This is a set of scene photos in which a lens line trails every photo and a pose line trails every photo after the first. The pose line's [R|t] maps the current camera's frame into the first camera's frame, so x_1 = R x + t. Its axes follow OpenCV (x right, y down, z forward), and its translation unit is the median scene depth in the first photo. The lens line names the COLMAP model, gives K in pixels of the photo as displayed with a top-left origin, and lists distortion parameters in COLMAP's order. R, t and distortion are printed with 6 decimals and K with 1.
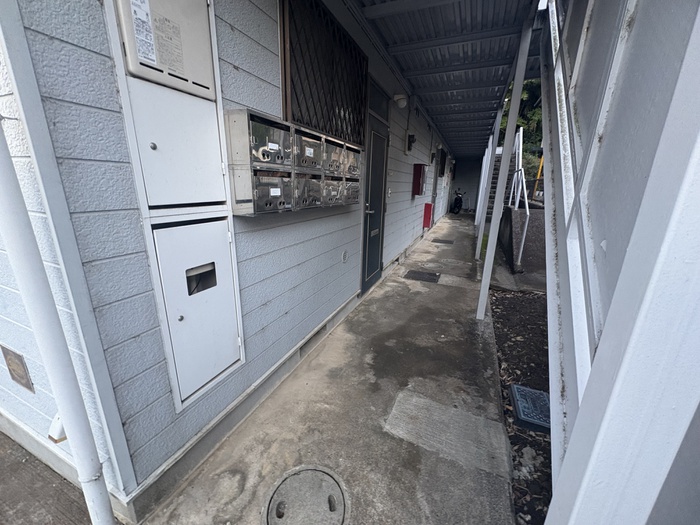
lens RADIAL K [[278.9, 0, 350.0], [0, 278.9, 262.5], [0, 0, 1]] dist [-0.001012, 0.000106]
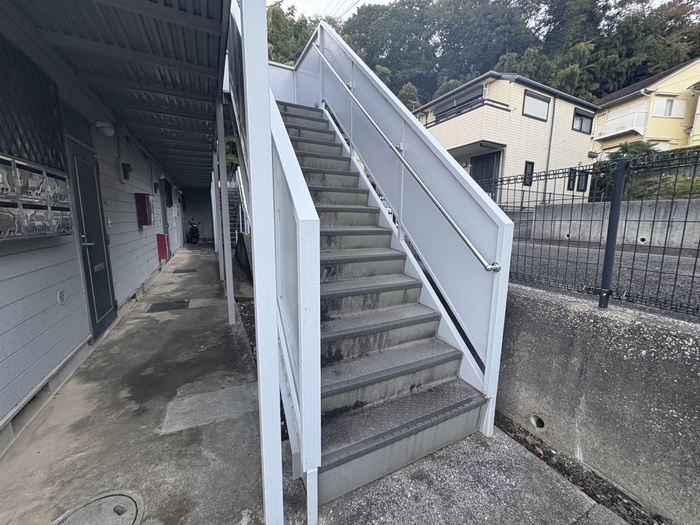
lens RADIAL K [[278.9, 0, 350.0], [0, 278.9, 262.5], [0, 0, 1]] dist [-0.001012, 0.000106]
pose [[0.645129, -0.136255, 0.751827, -0.064198], [0.213230, 0.976984, -0.005908, 0.057155], [-0.733718, 0.164123, 0.659334, -0.183519]]
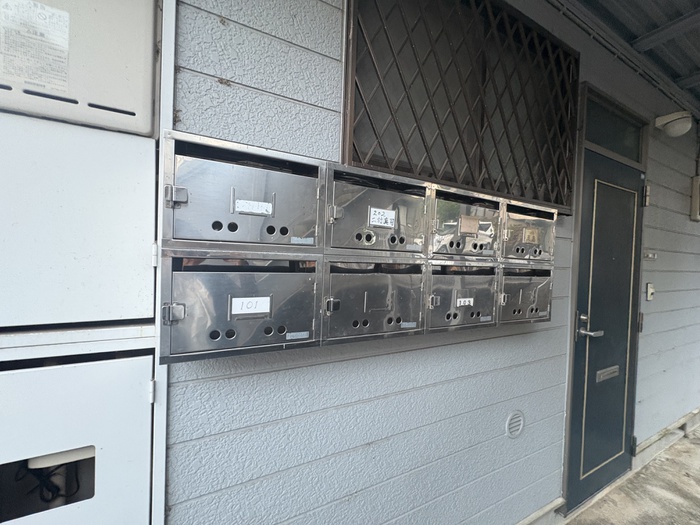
lens RADIAL K [[305.1, 0, 370.5], [0, 305.1, 262.3], [0, 0, 1]] dist [-0.002714, -0.000199]
pose [[0.800288, 0.014114, -0.599449, 0.077909], [-0.178508, 0.960002, -0.215712, -0.111840], [0.572428, 0.279638, 0.770797, 0.325697]]
